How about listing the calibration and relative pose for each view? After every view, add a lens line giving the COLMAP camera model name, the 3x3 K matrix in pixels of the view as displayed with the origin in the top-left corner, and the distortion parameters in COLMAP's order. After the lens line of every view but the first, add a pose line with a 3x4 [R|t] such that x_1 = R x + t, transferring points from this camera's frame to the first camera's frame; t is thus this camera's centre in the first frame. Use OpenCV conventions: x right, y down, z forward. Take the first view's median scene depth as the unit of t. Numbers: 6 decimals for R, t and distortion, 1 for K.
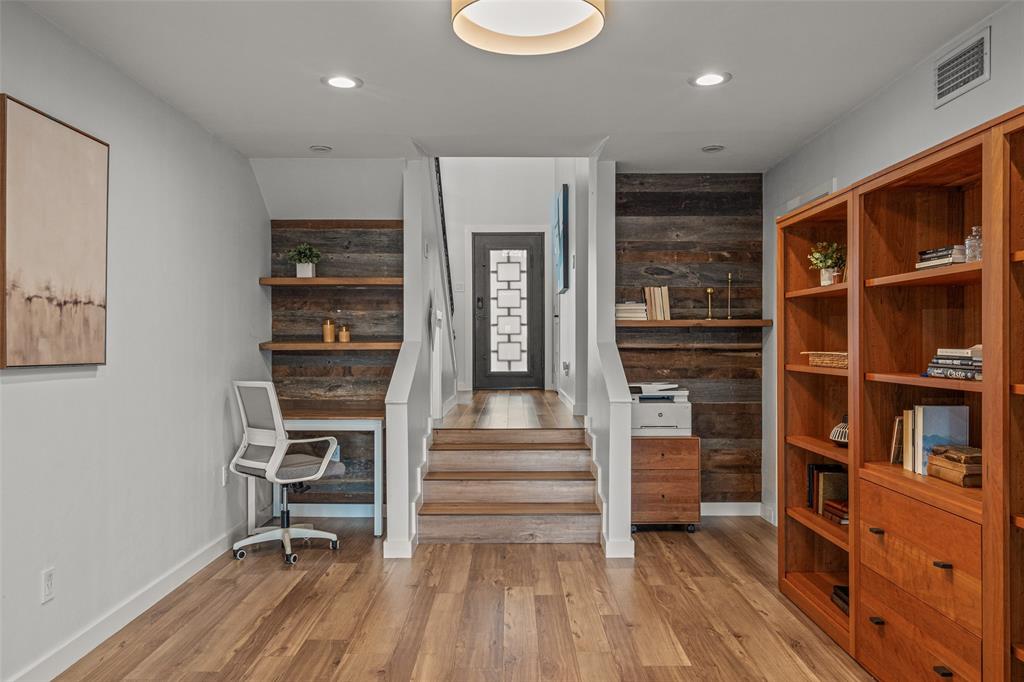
lens RADIAL K [[738.0, 0, 512.2], [0, 738.0, 340.1], [0, 0, 1]] dist [-0.001831, -0.000121]
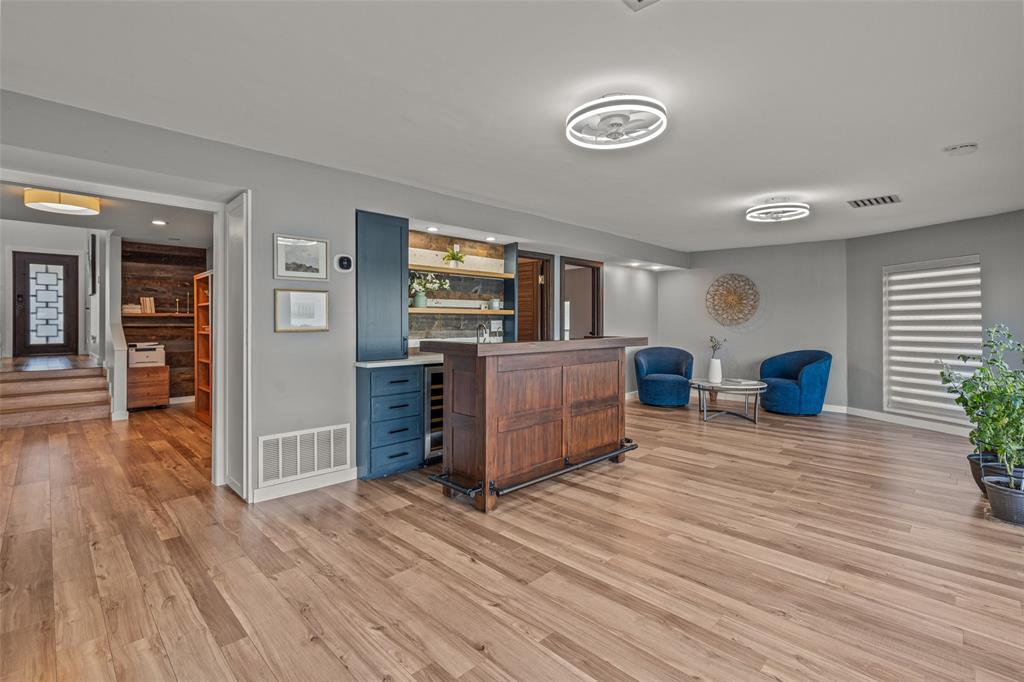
lens RADIAL K [[469.3, 0, 526.4], [0, 469.3, 323.0], [0, 0, 1]] dist [-0.012180, 0.000741]
pose [[0.695192, -0.000440, 0.718823, -0.008033], [0.001876, 0.999998, -0.001203, 0.004898], [-0.718821, 0.002185, 0.695192, -0.696251]]
